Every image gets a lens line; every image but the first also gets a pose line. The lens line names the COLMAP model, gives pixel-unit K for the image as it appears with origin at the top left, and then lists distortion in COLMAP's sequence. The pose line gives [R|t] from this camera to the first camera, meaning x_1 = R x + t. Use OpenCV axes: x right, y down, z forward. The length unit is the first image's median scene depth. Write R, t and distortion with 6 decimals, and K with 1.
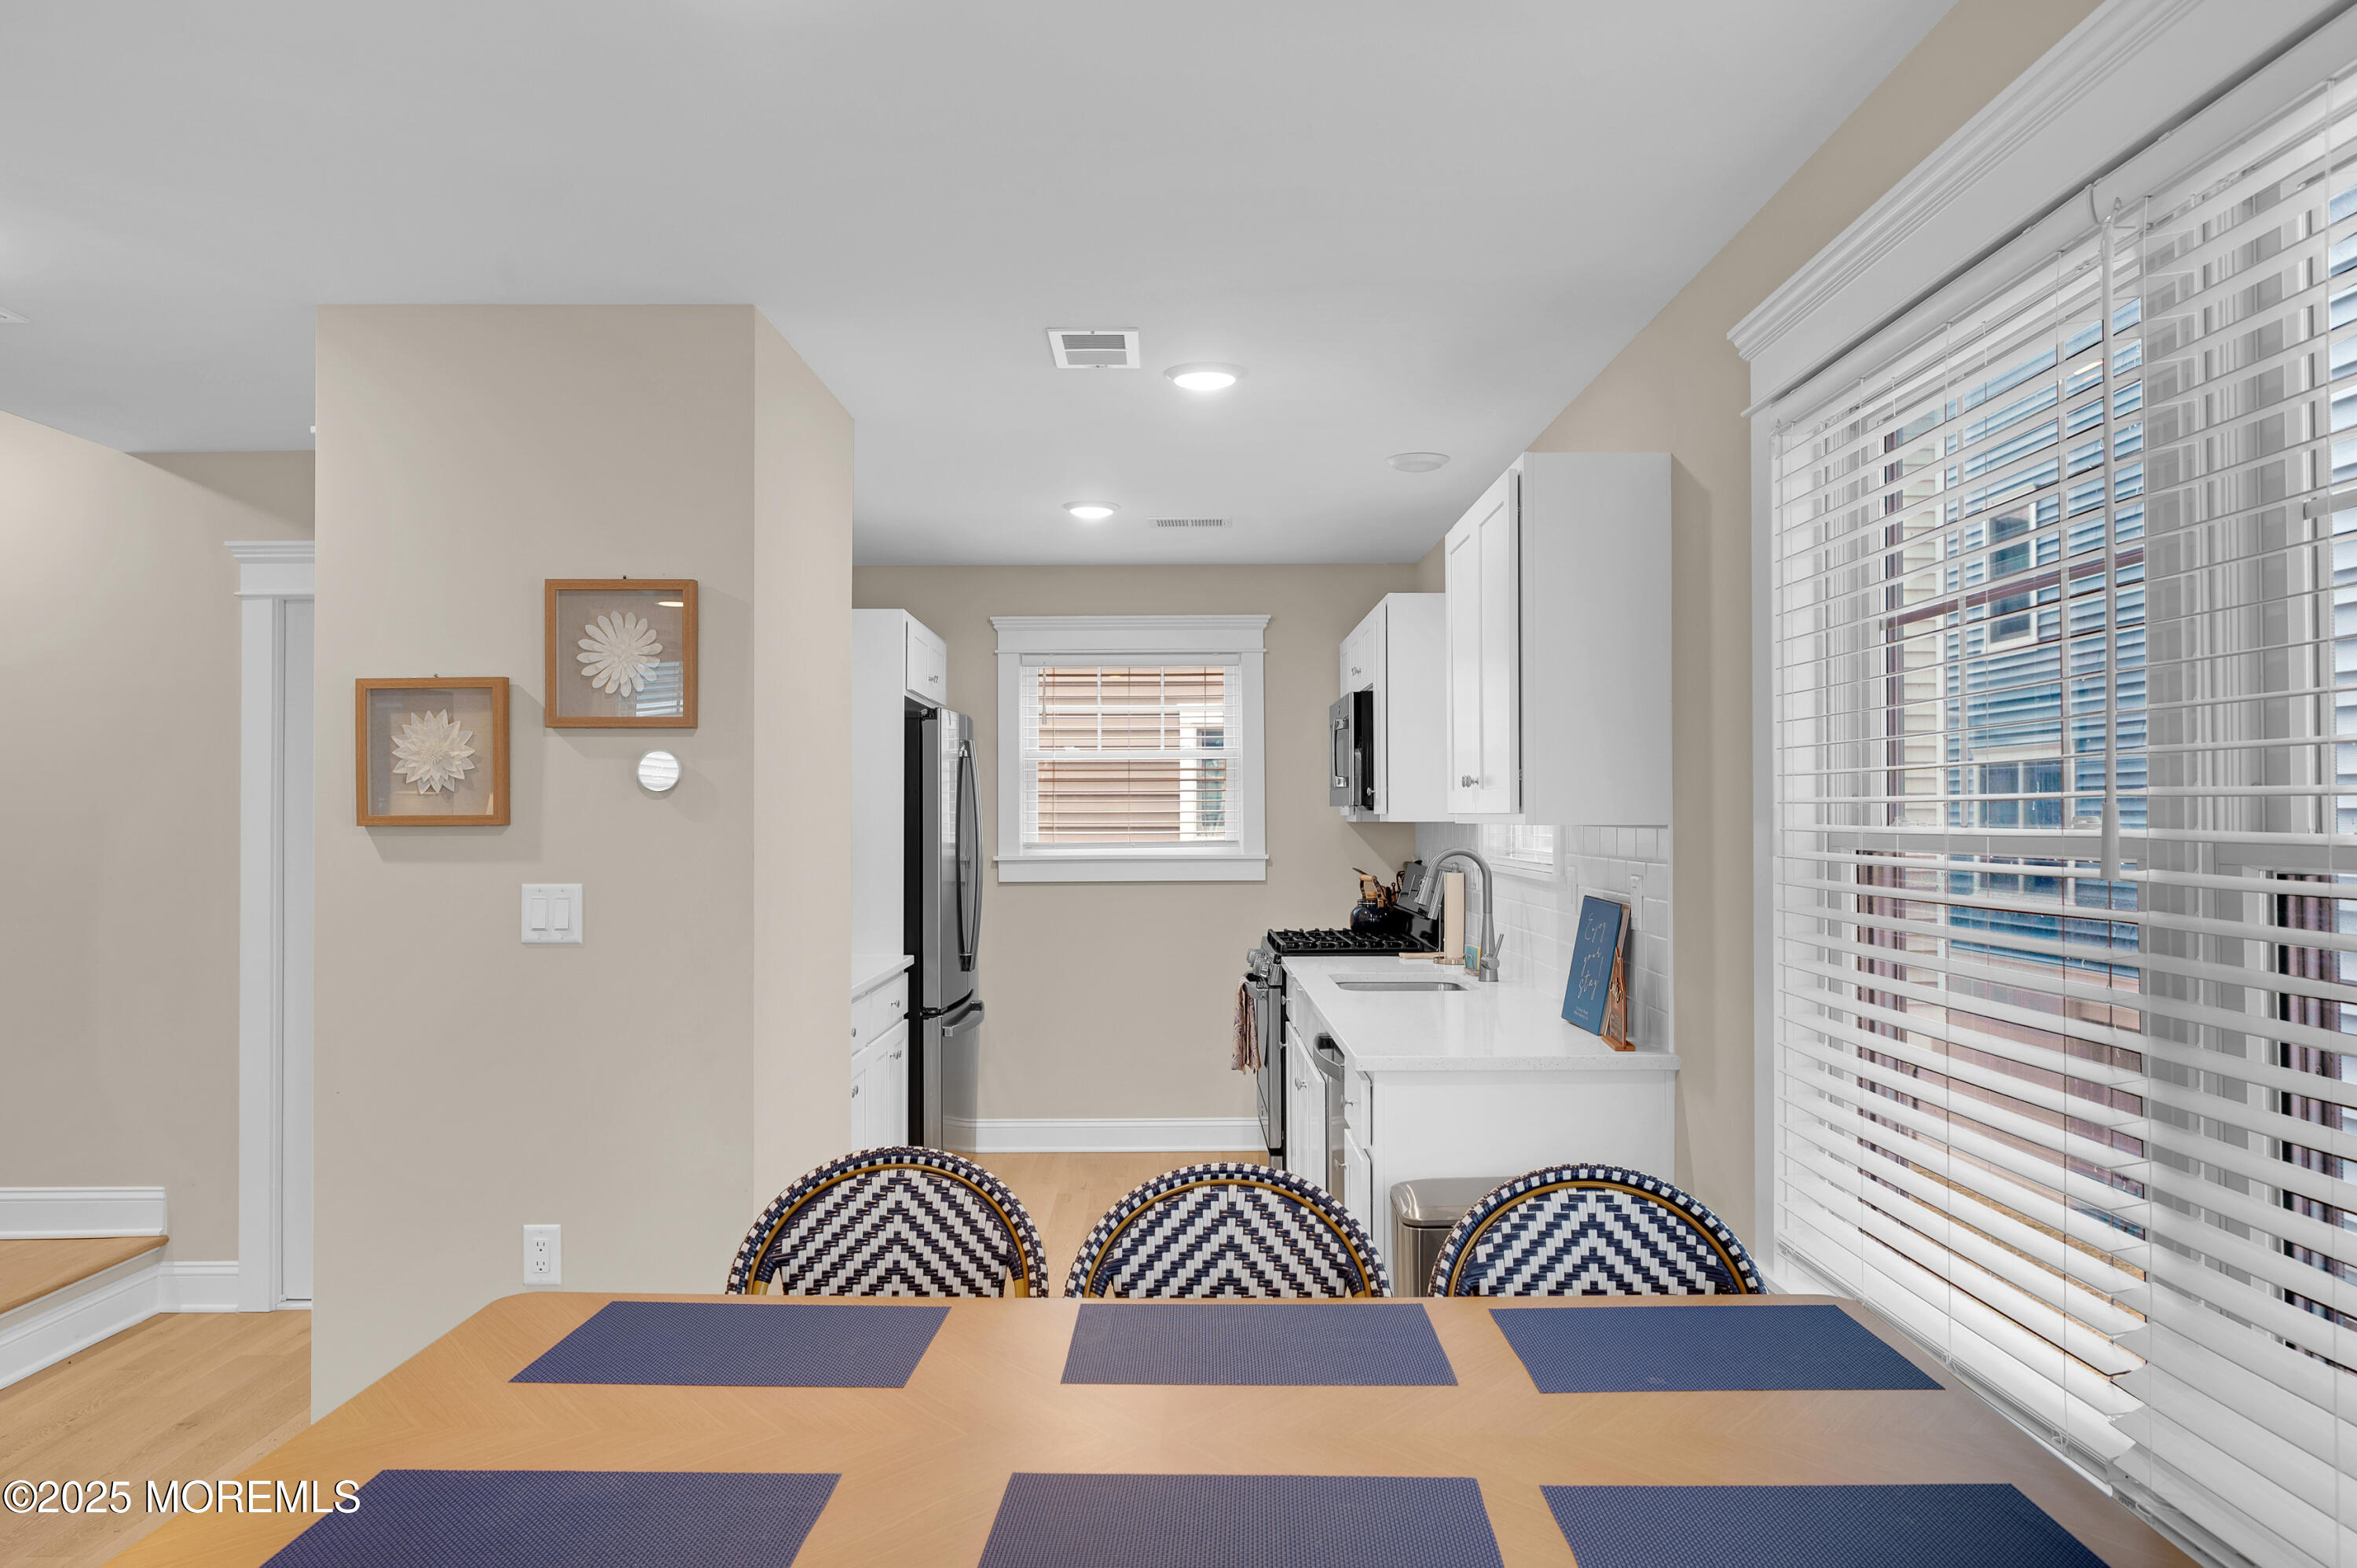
lens RADIAL K [[1747.8, 0, 1154.4], [0, 1747.8, 770.9], [0, 0, 1]] dist [0.005257, 0.000232]
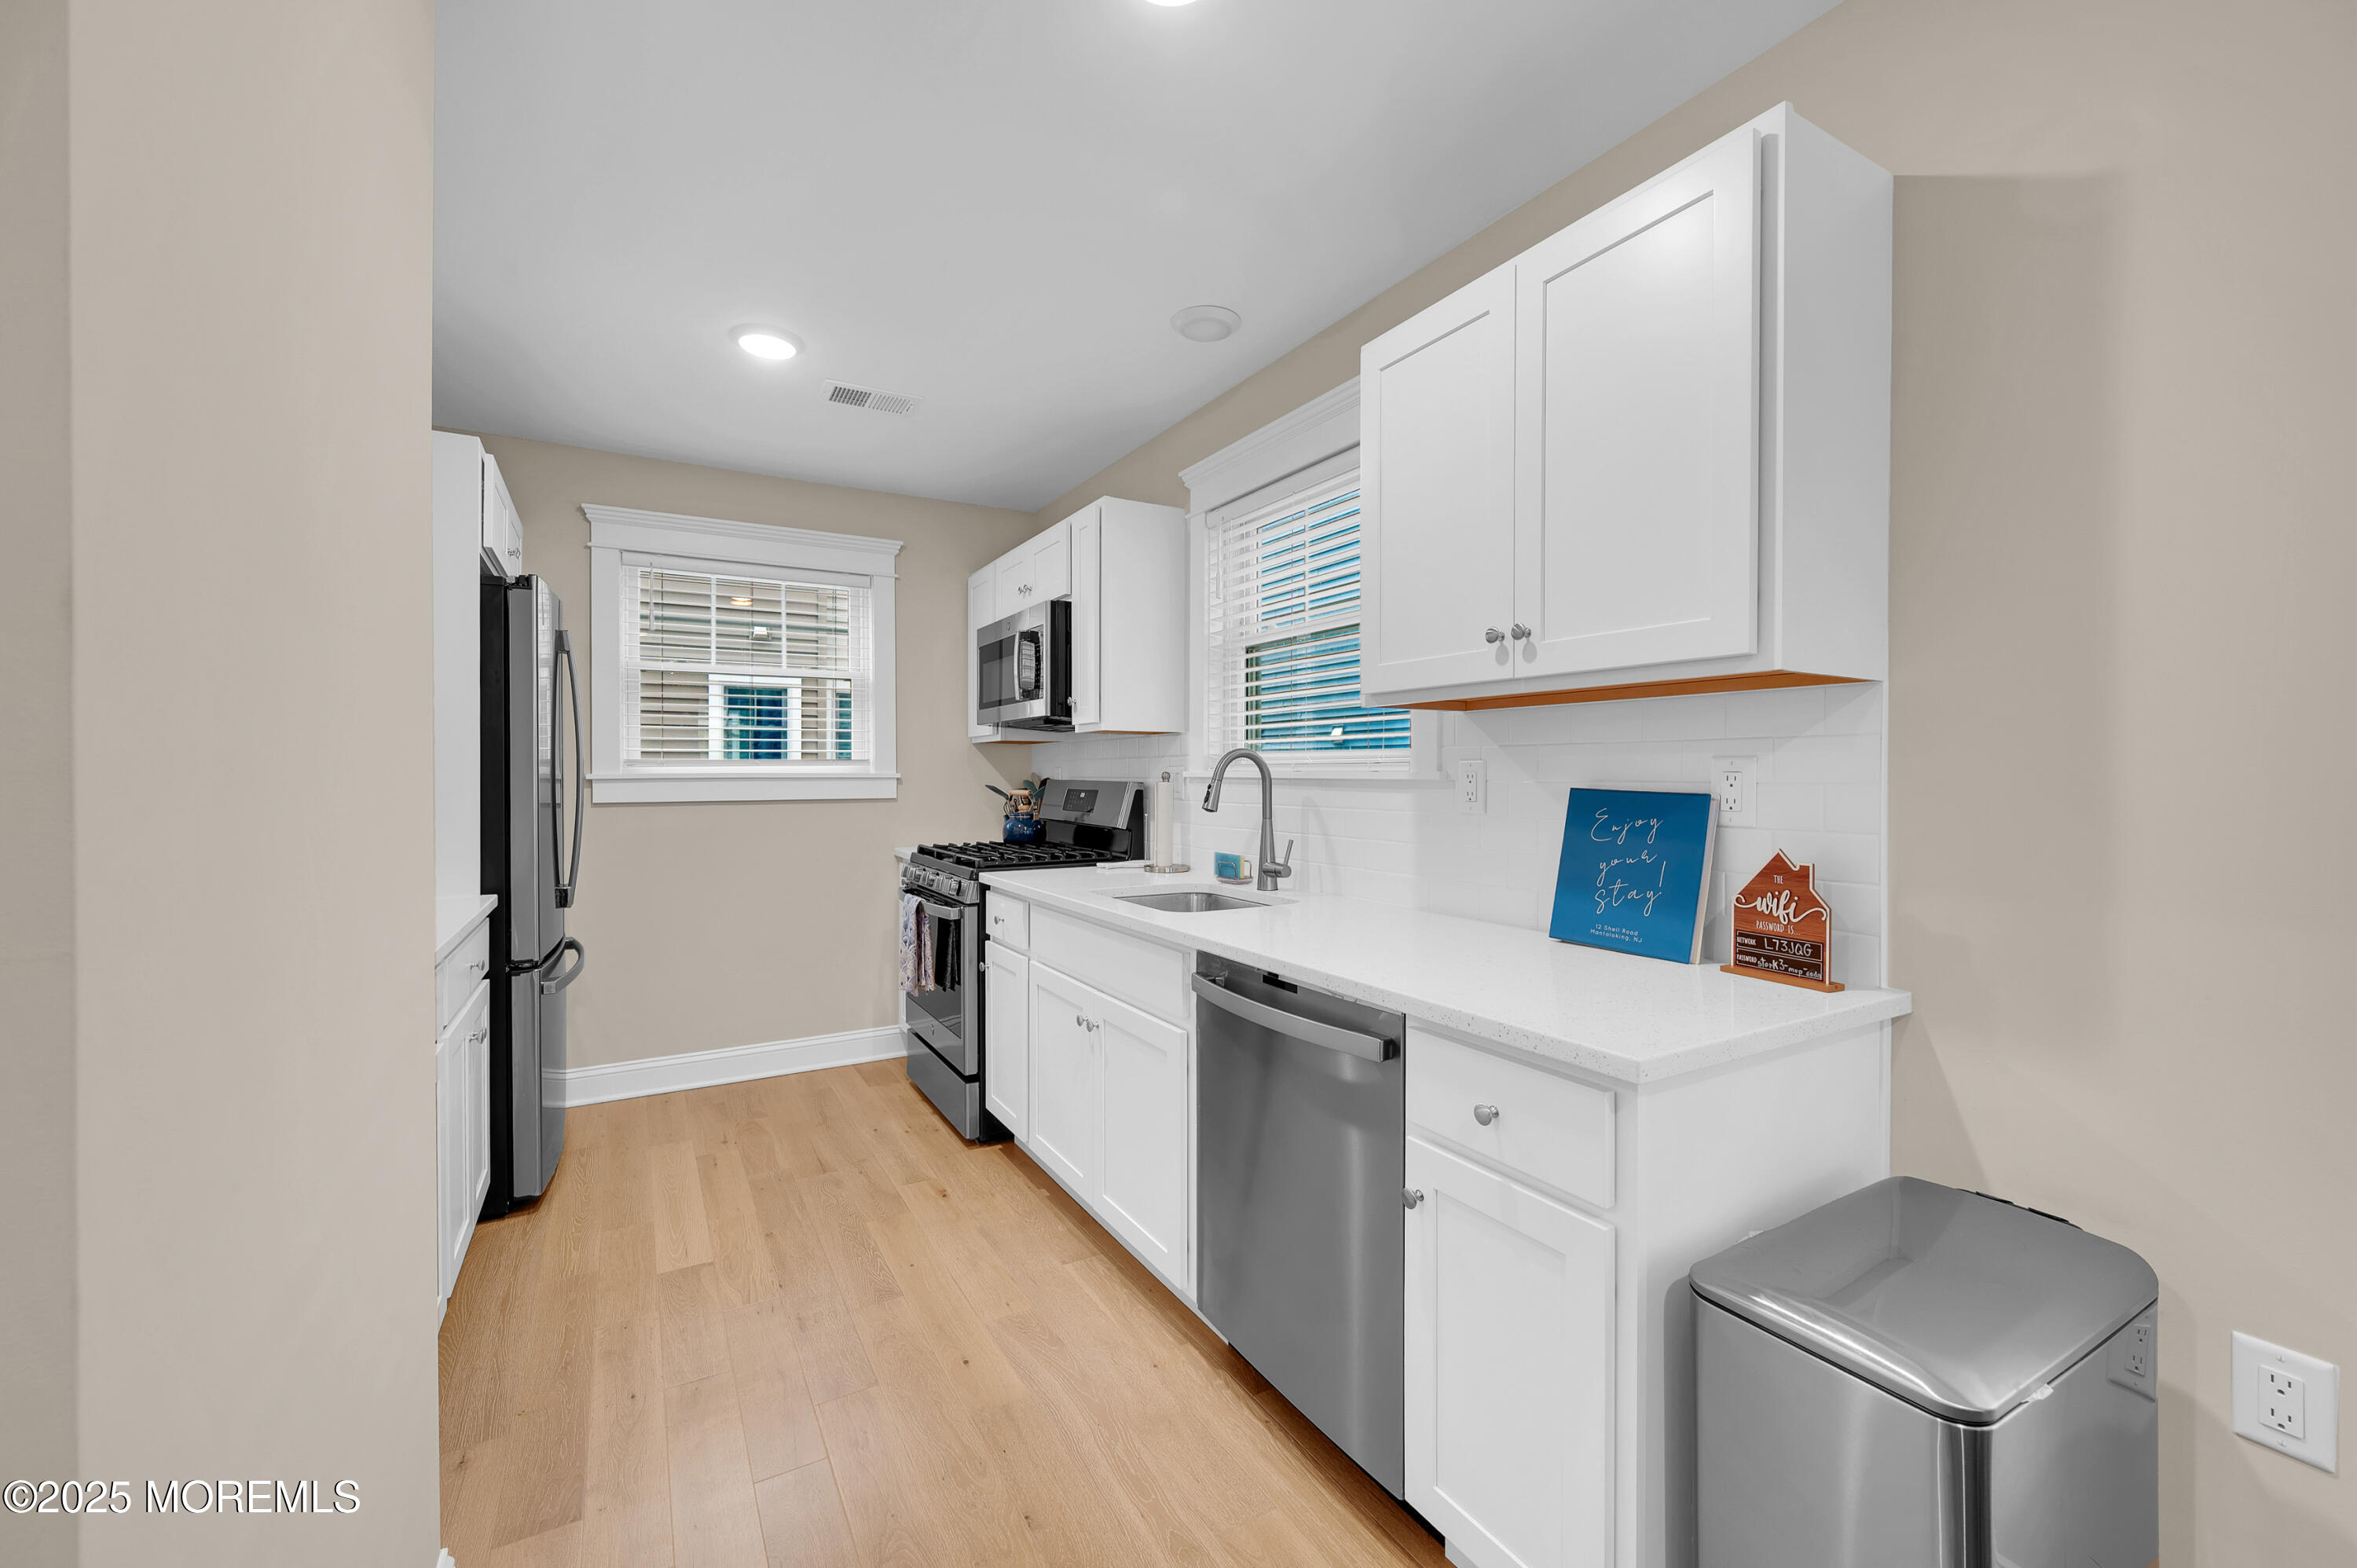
lens RADIAL K [[961.9, 0, 1194.5], [0, 961.9, 781.1], [0, 0, 1]] dist [0.001355, -0.000253]
pose [[0.851376, -0.000225, 0.524556, -0.097023], [-0.015301, 0.999564, 0.025264, 0.040045], [-0.524333, -0.029536, 0.851001, 0.475968]]
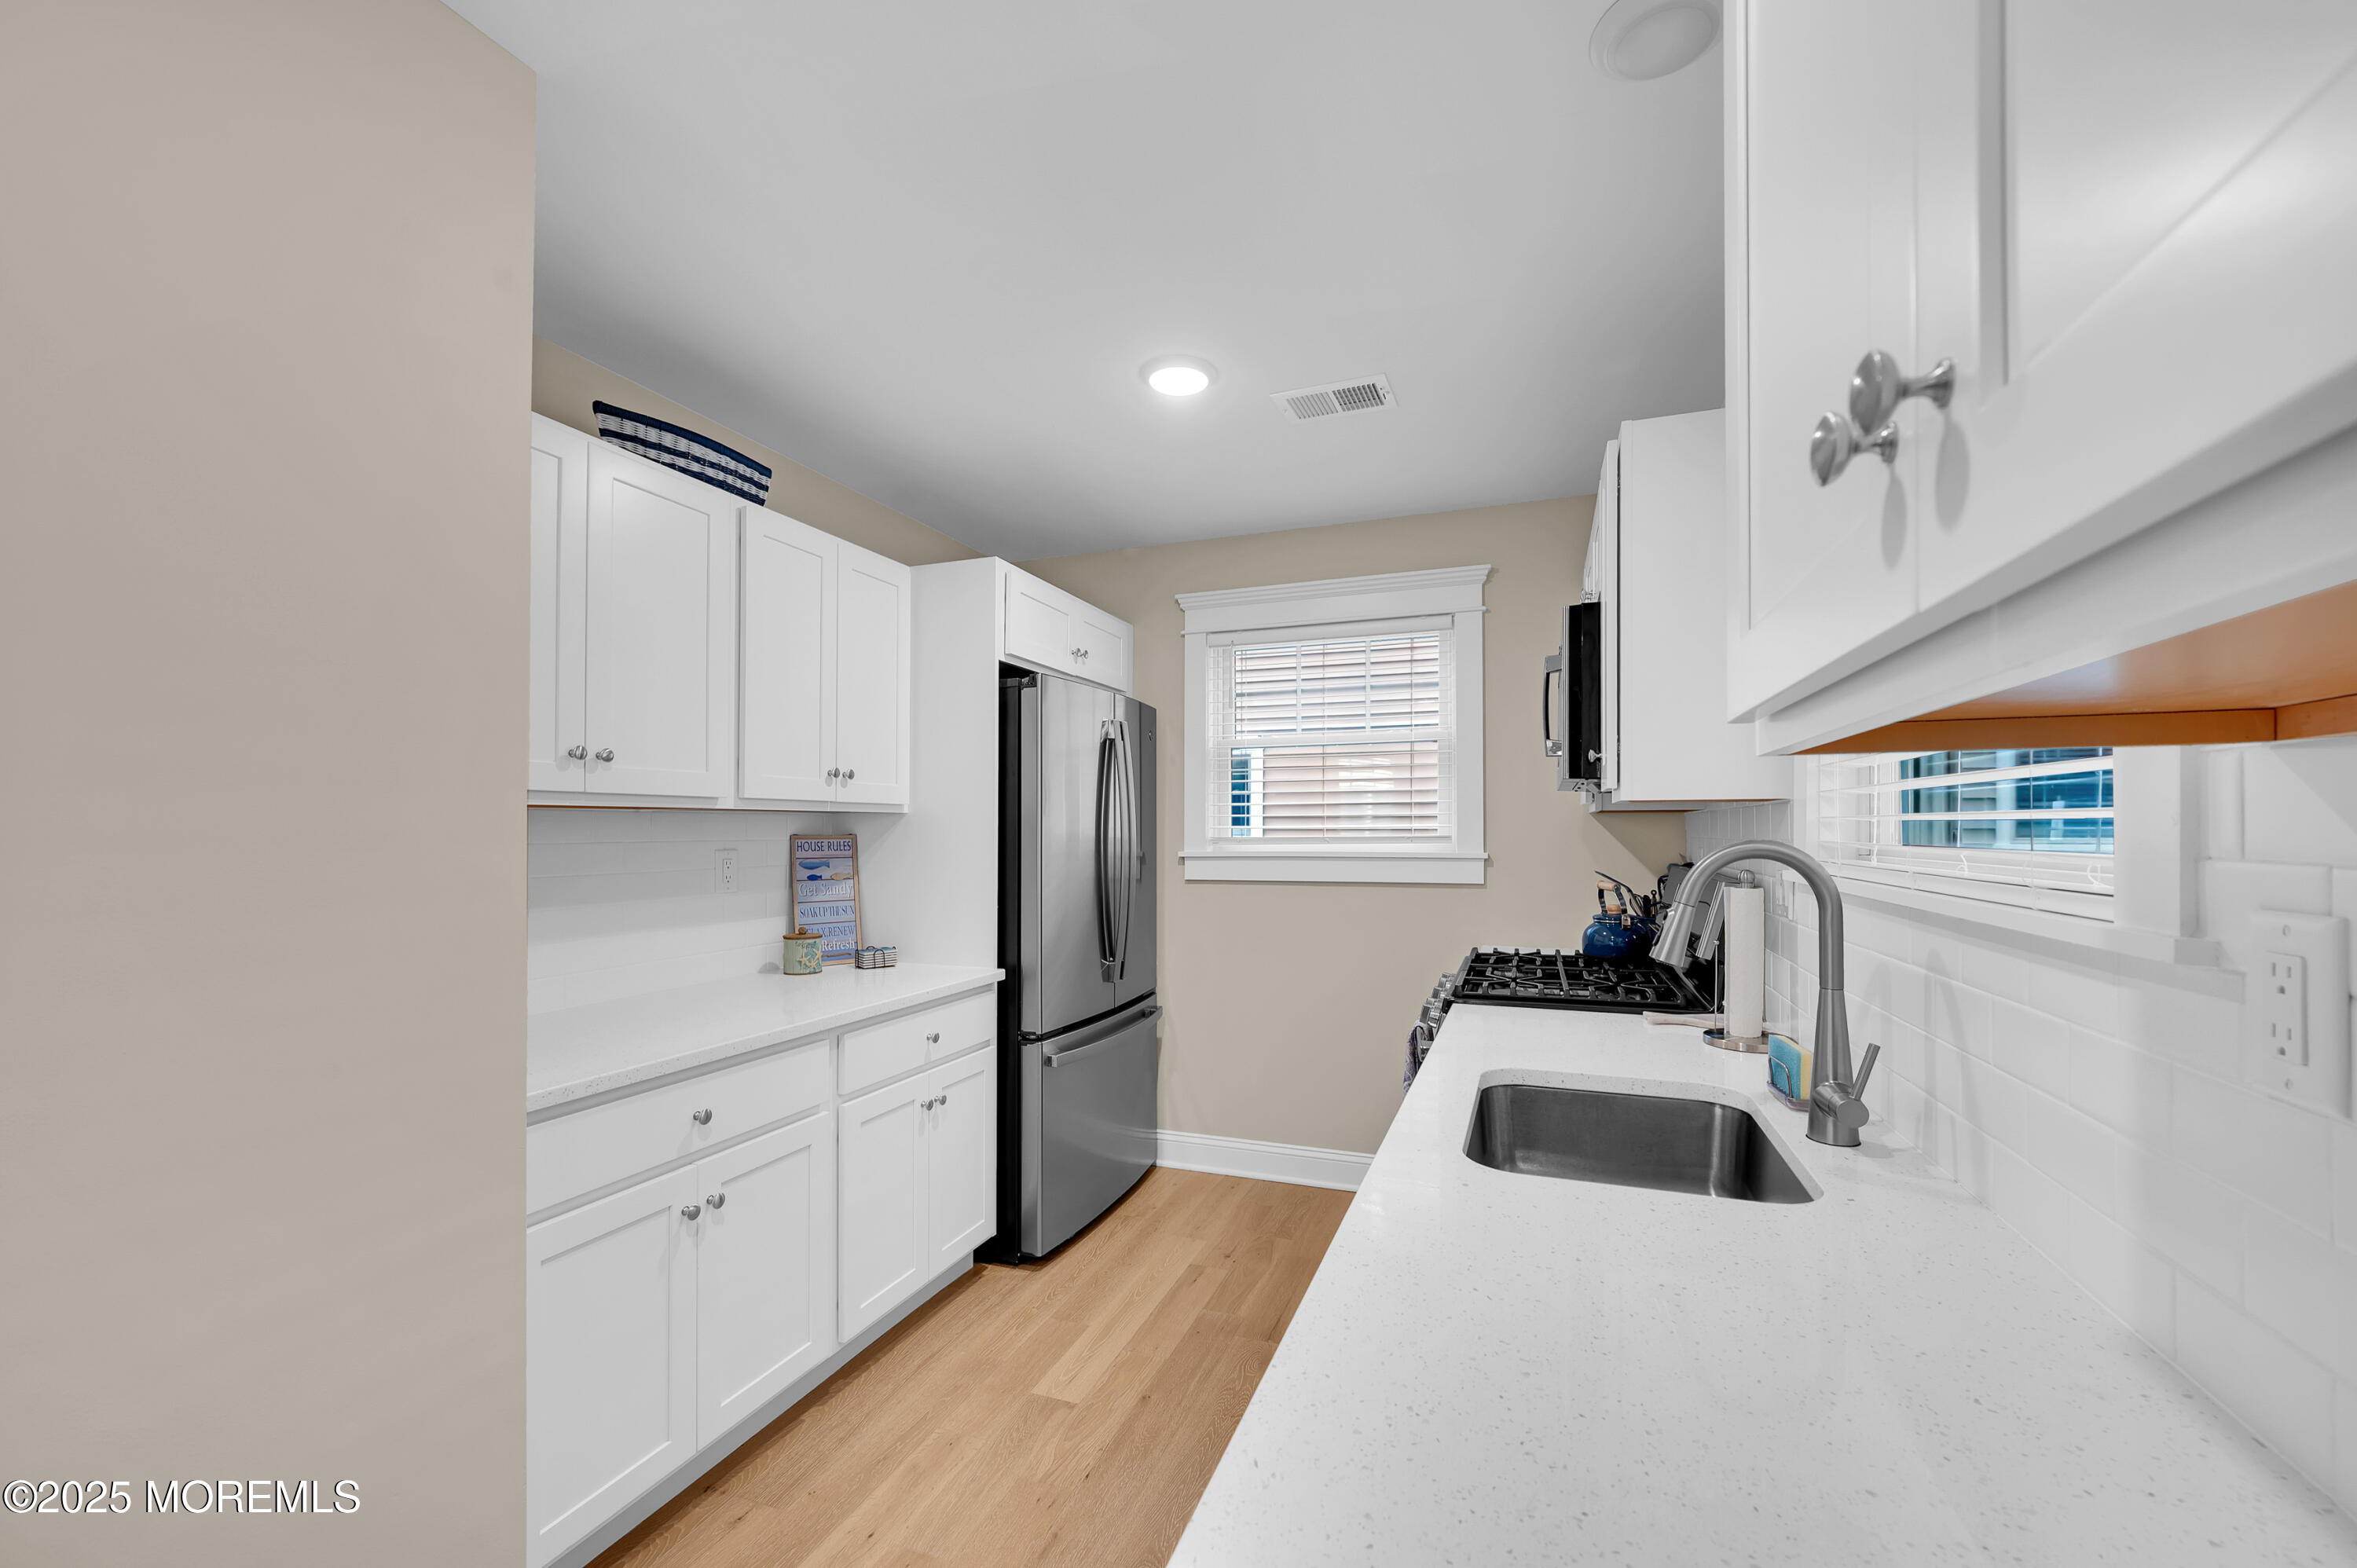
lens RADIAL K [[961.9, 0, 1186.1], [0, 961.9, 821.2], [0, 0, 1]] dist [0.001355, -0.000253]
pose [[0.939846, -0.000650, -0.341597, 0.098531], [0.006525, 0.999850, 0.016050, 0.027588], [0.341535, -0.017313, 0.939709, 0.587946]]
